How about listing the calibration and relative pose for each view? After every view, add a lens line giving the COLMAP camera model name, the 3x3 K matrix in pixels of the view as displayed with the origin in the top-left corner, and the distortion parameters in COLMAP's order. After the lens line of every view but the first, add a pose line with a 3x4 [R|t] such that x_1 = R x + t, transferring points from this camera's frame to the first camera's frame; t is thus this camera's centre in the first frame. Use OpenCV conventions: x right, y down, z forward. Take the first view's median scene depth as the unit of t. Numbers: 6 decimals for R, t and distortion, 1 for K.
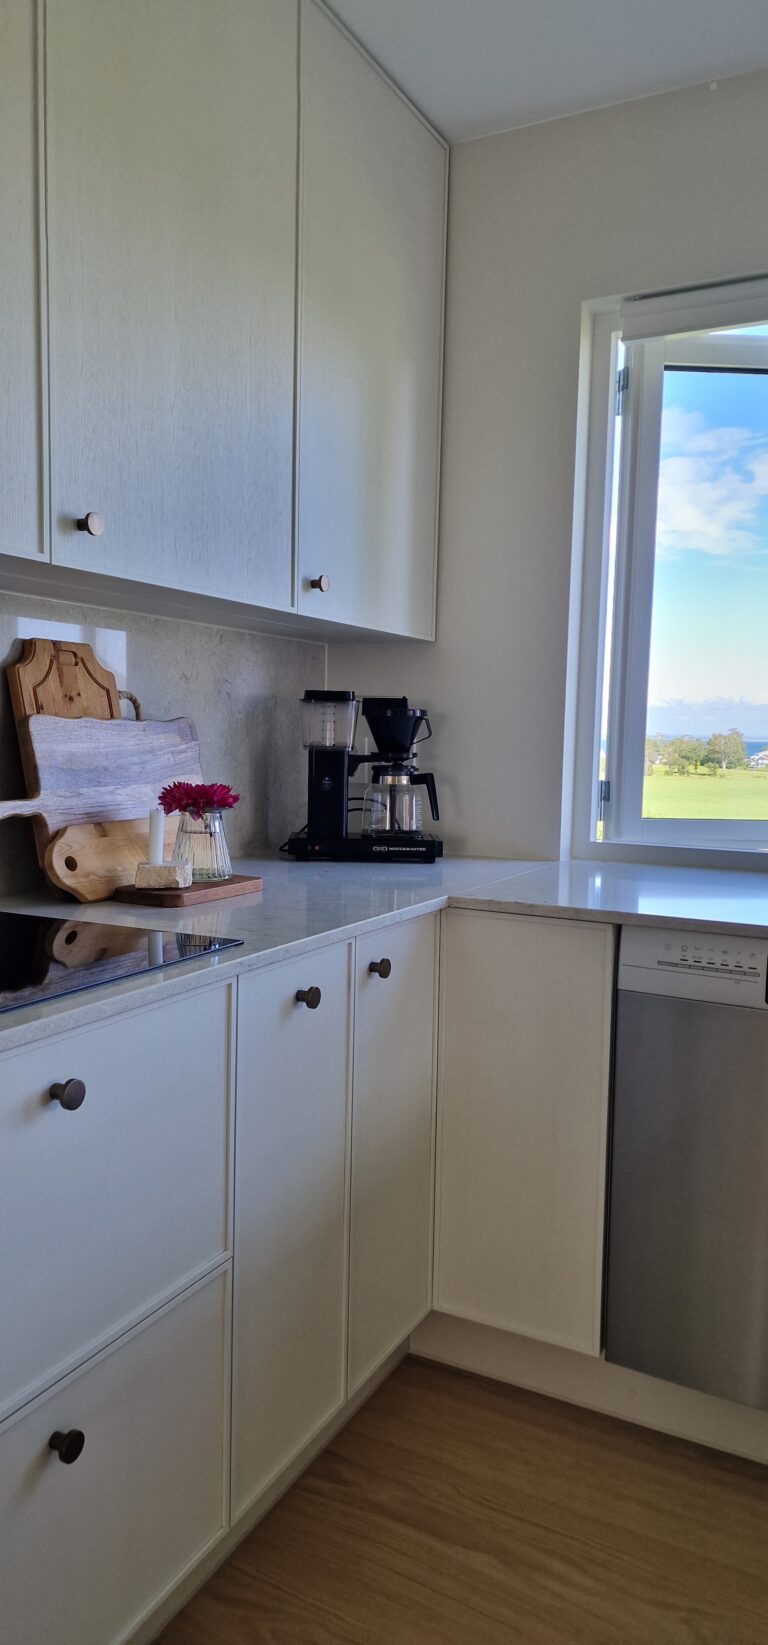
lens RADIAL K [[1088.3, 0, 389.5], [0, 1088.3, 843.2], [0, 0, 1]] dist [0.129335, -0.133584]
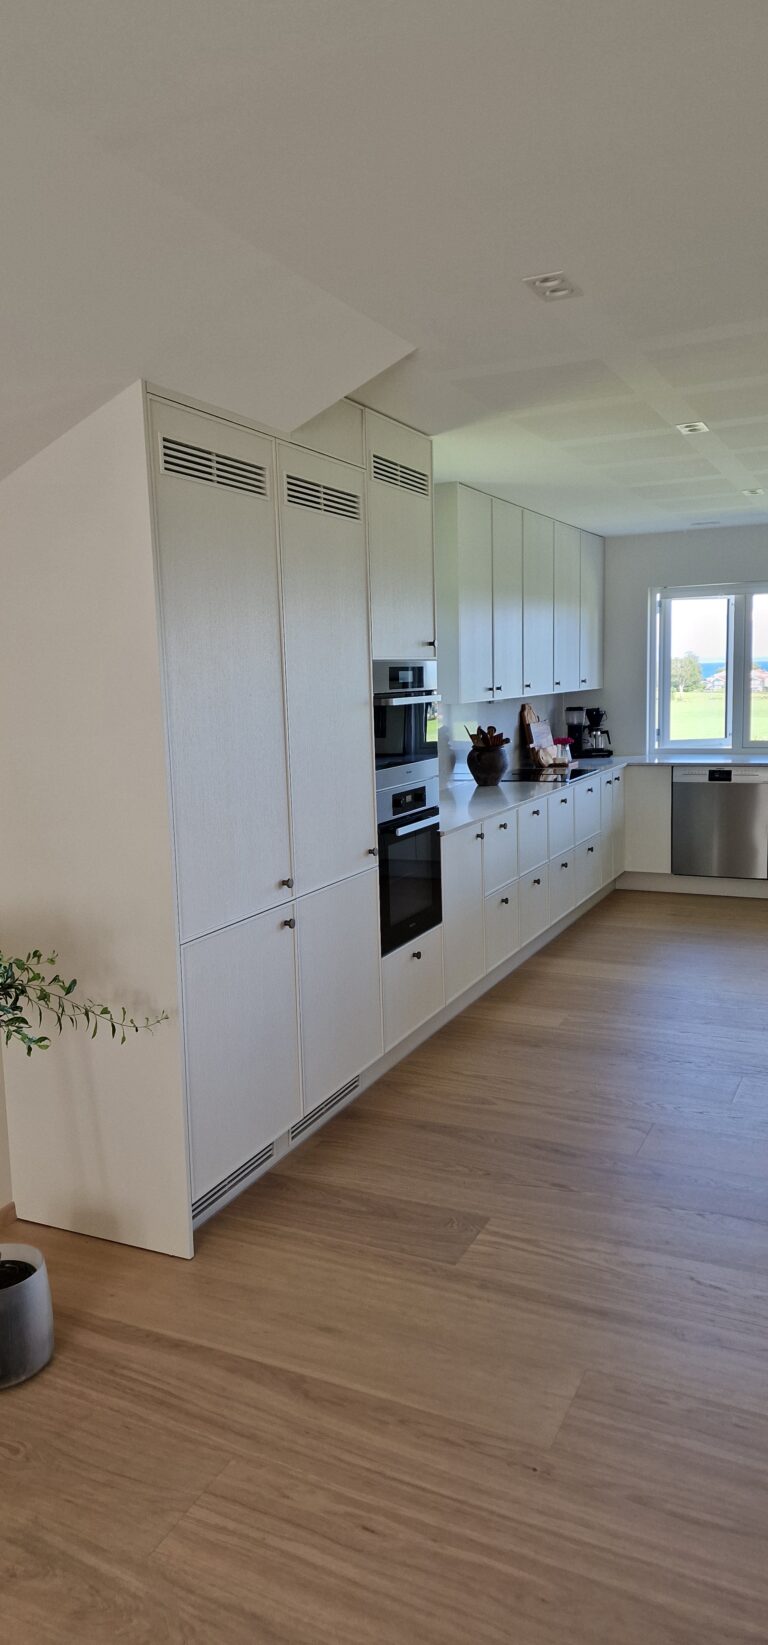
lens RADIAL K [[1088.3, 0, 389.5], [0, 1088.3, 843.2], [0, 0, 1]] dist [0.129335, -0.133584]
pose [[0.998025, -0.054859, 0.030594, -0.941834], [0.053099, 0.997037, 0.055652, 0.072415], [-0.033556, -0.053918, 0.997981, -2.930115]]
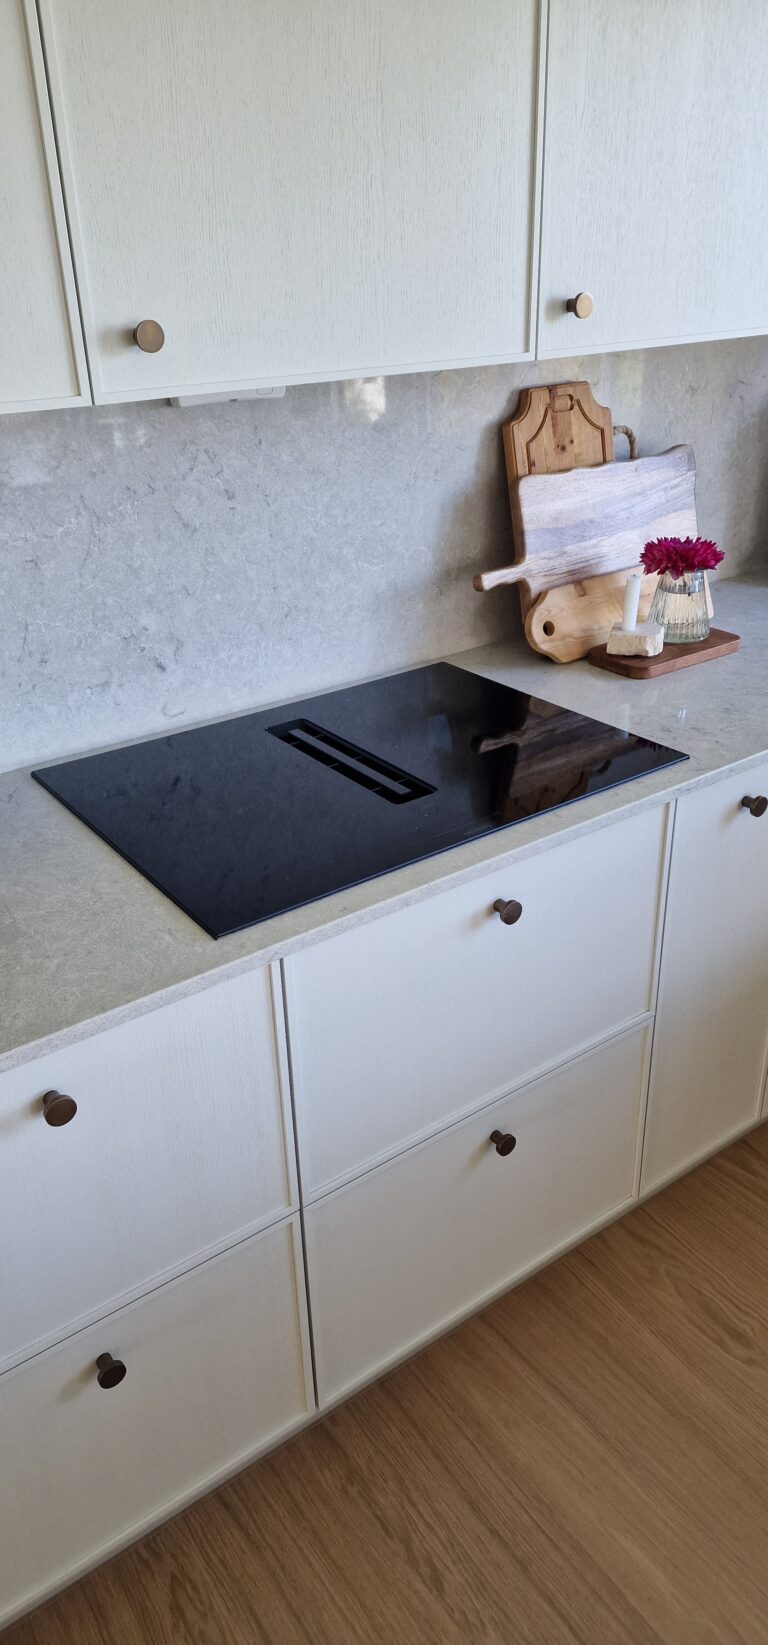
lens RADIAL K [[1084.3, 0, 384.0], [0, 1084.3, 822.5], [0, 0, 1]] dist [0.036712, -0.001900]
pose [[0.886433, 0.164266, -0.432727, 0.050701], [0.005924, 0.930803, 0.365474, -0.176698], [0.462819, -0.326532, 0.824121, -0.003058]]
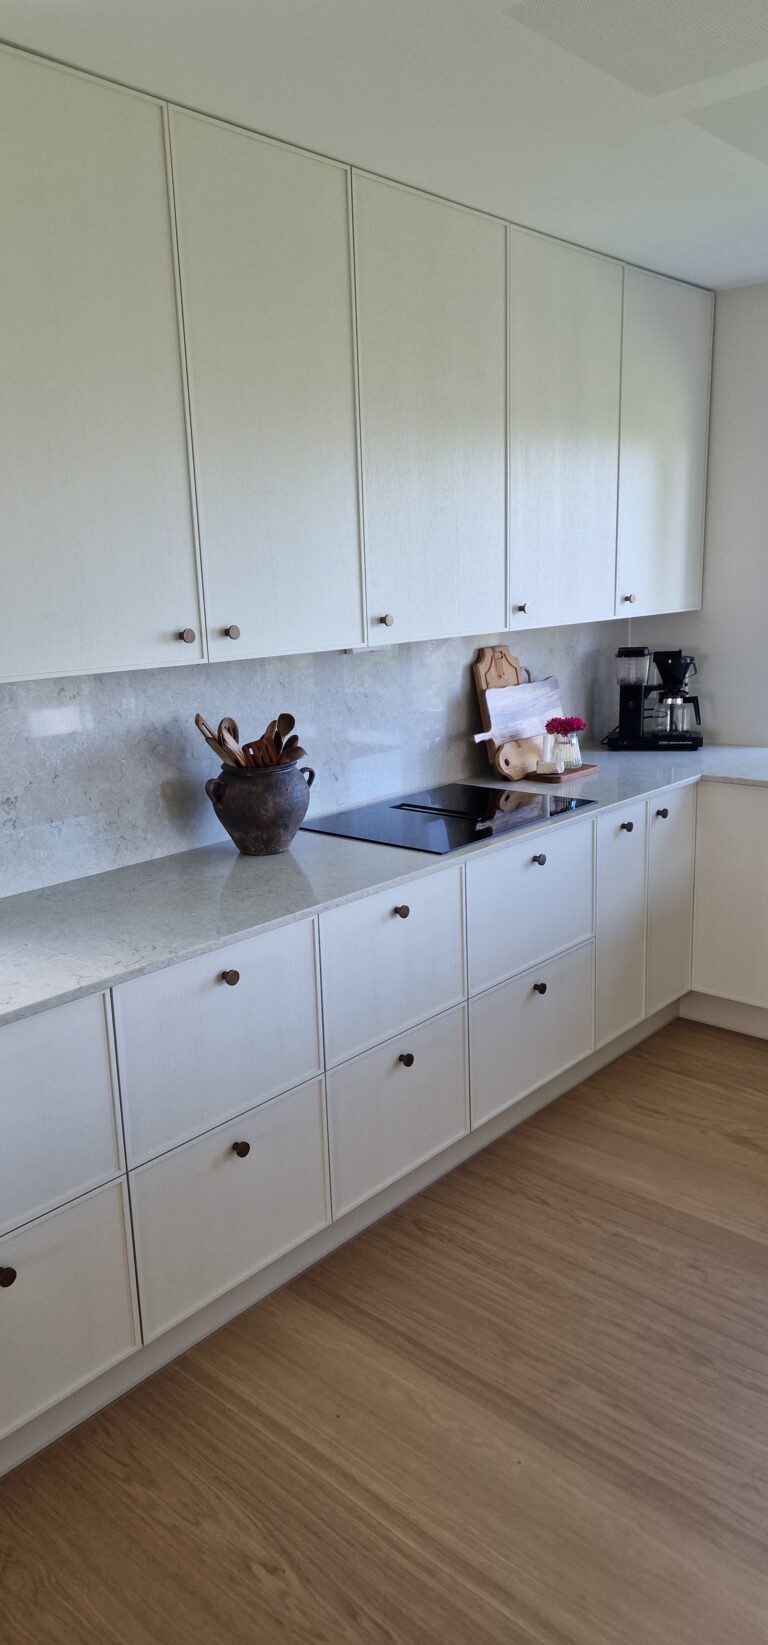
lens RADIAL K [[1088.3, 0, 389.5], [0, 1088.3, 843.2], [0, 0, 1]] dist [0.129335, -0.133584]
pose [[0.967852, 0.006418, -0.251440, 0.011585], [0.029179, 0.990060, 0.137588, -0.110187], [0.249824, -0.140502, 0.958044, -0.955853]]
